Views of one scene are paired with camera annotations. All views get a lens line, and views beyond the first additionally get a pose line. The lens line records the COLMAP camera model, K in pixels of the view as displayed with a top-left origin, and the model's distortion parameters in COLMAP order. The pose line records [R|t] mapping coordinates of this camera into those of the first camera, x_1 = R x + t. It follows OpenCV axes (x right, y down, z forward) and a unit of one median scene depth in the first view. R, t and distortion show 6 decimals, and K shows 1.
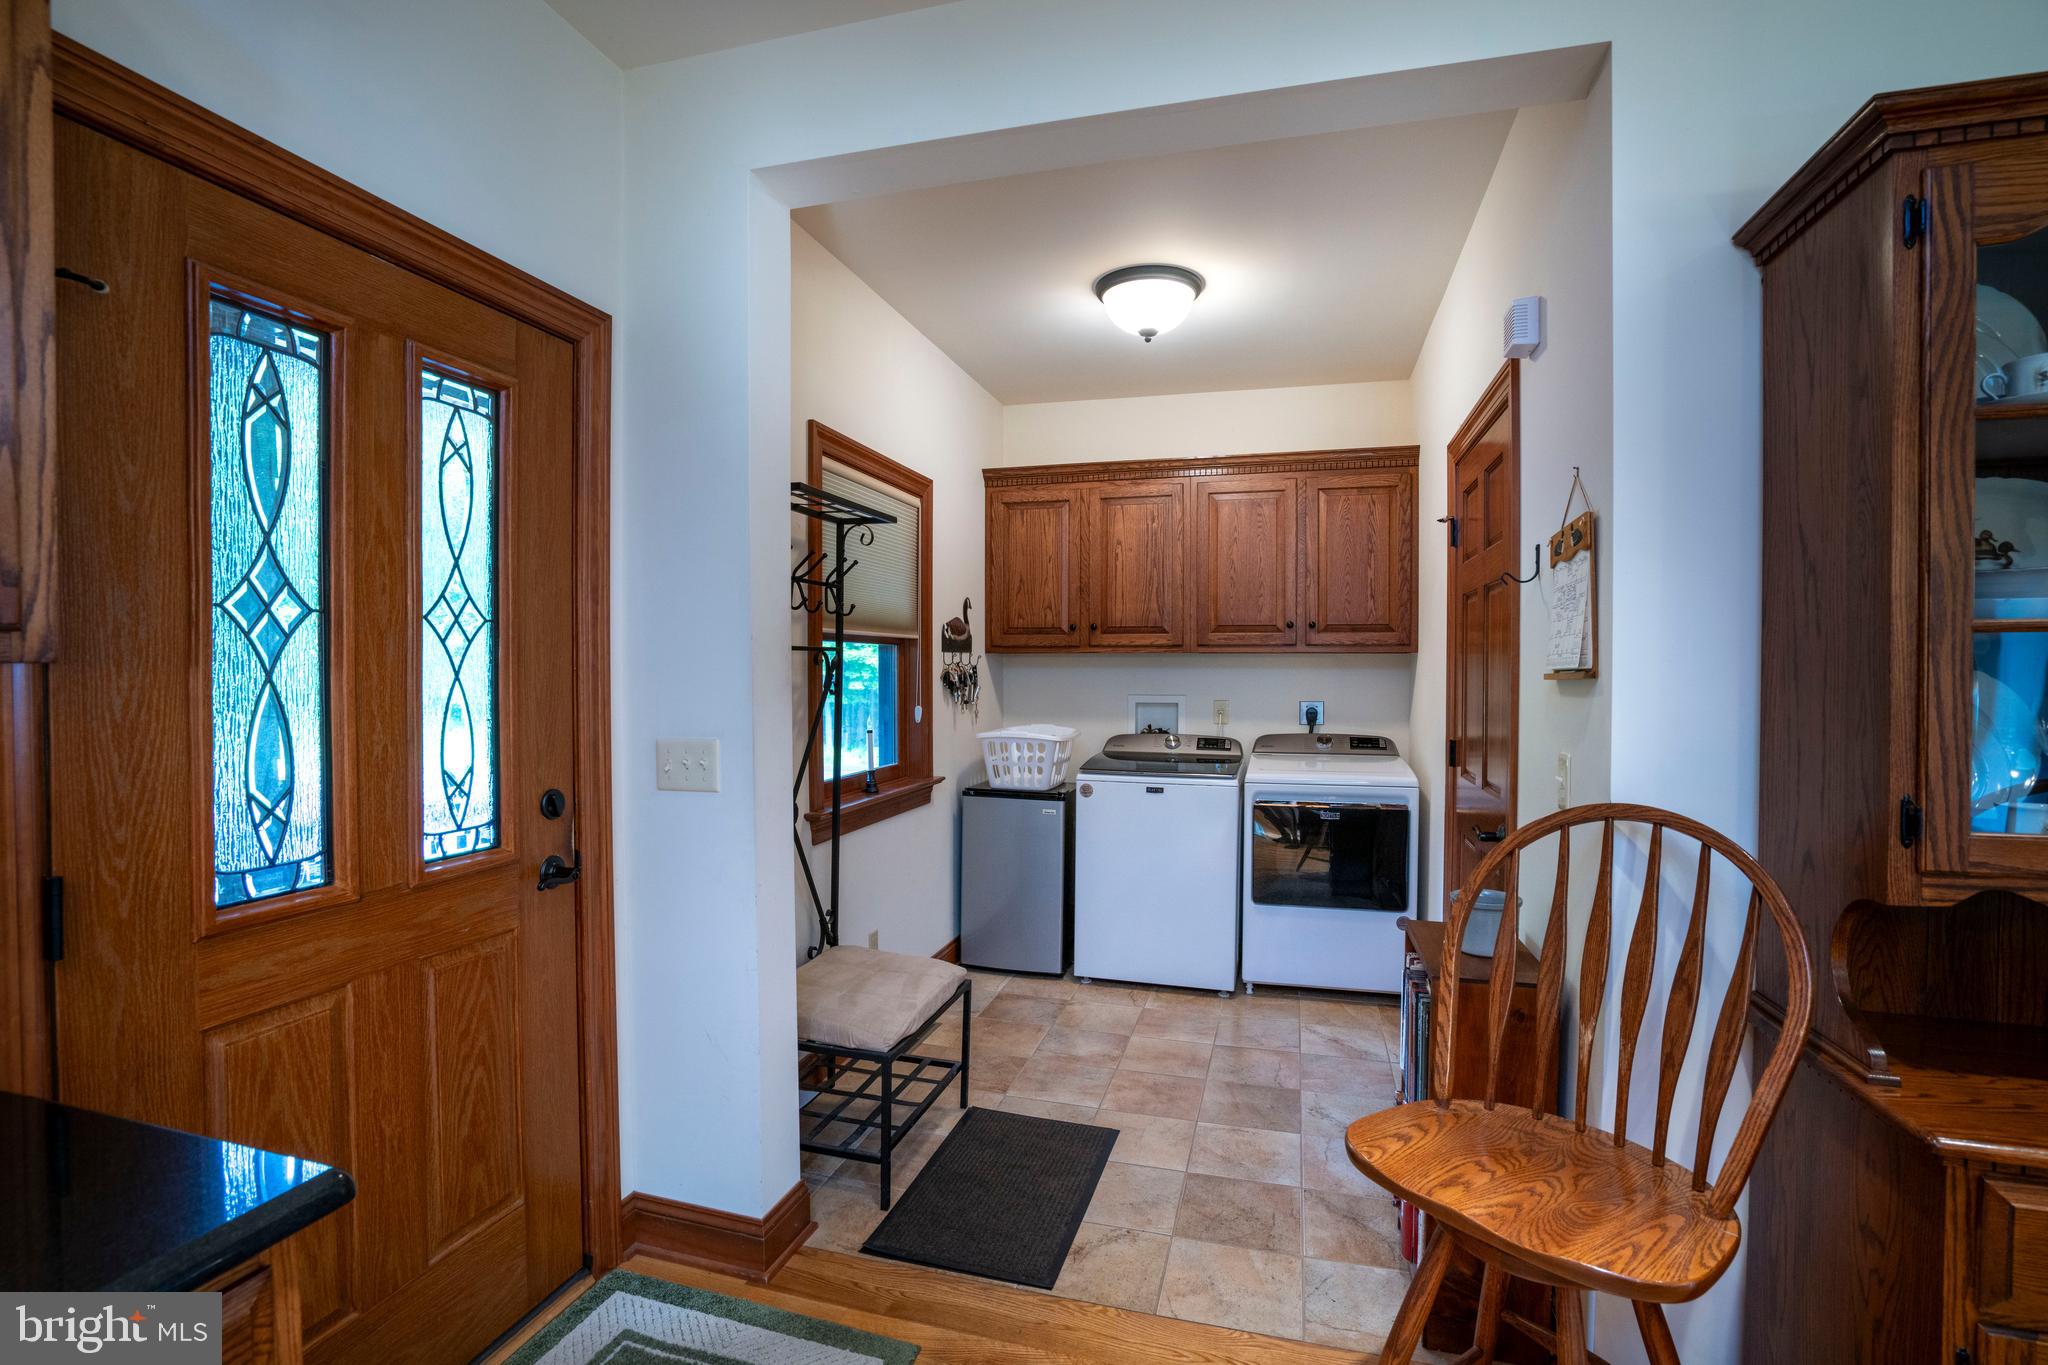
lens RADIAL K [[940.0, 0, 1024.0], [0, 940.0, 682.5], [0, 0, 1]] dist [-0.067267, 0.026321]
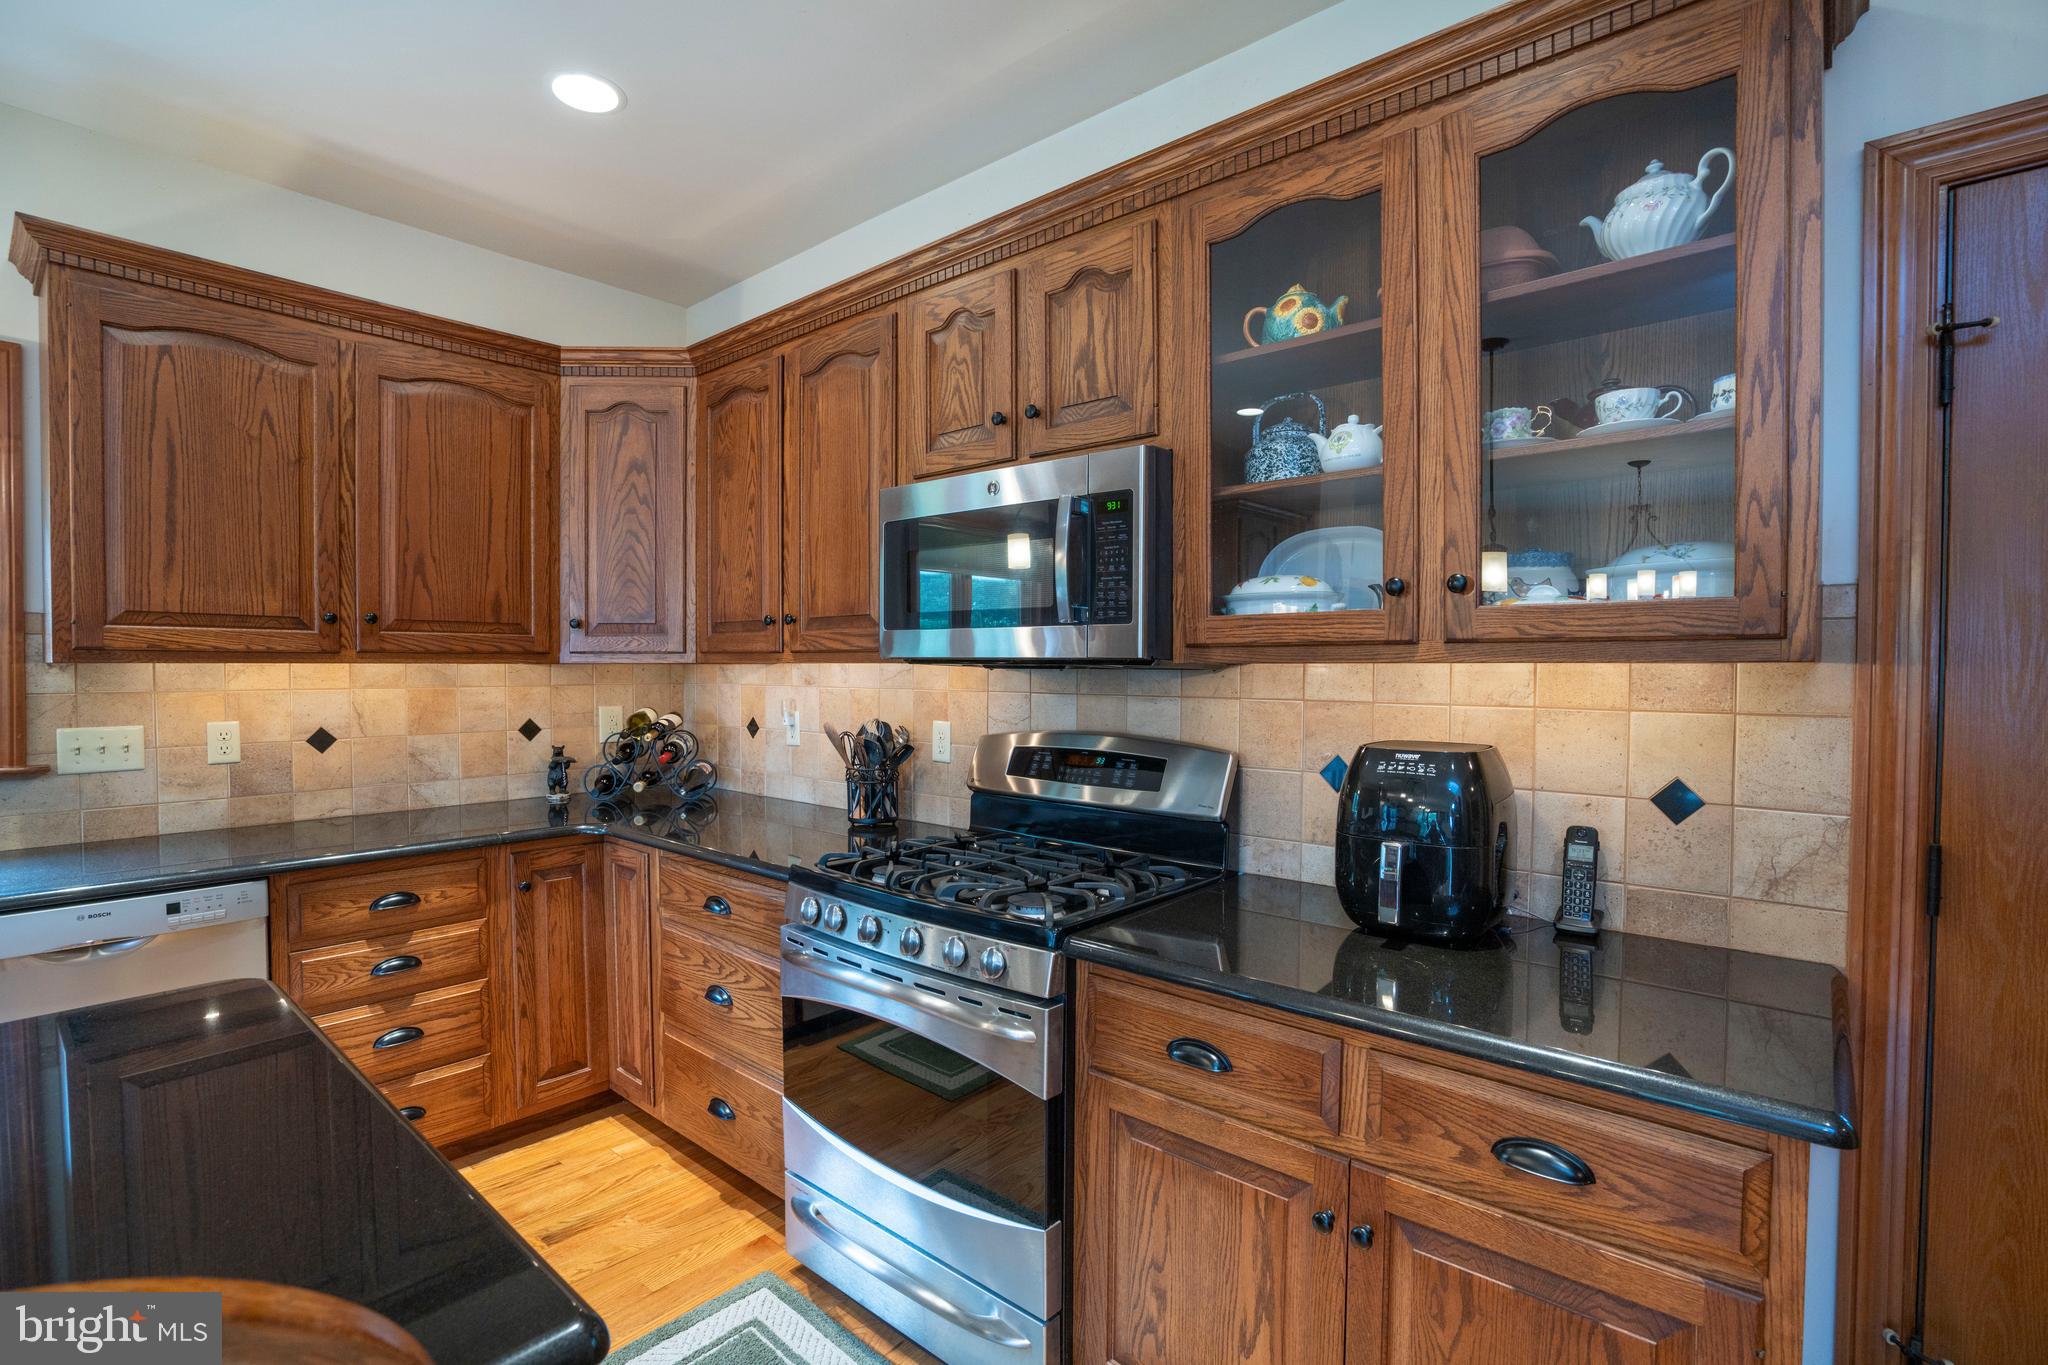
lens RADIAL K [[940.0, 0, 1024.0], [0, 940.0, 682.5], [0, 0, 1]] dist [-0.067267, 0.026321]
pose [[-0.421770, 0.015513, -0.906570, 0.470267], [-0.018749, 0.999491, 0.025826, -0.003427], [0.906509, 0.027890, -0.421265, 0.396132]]
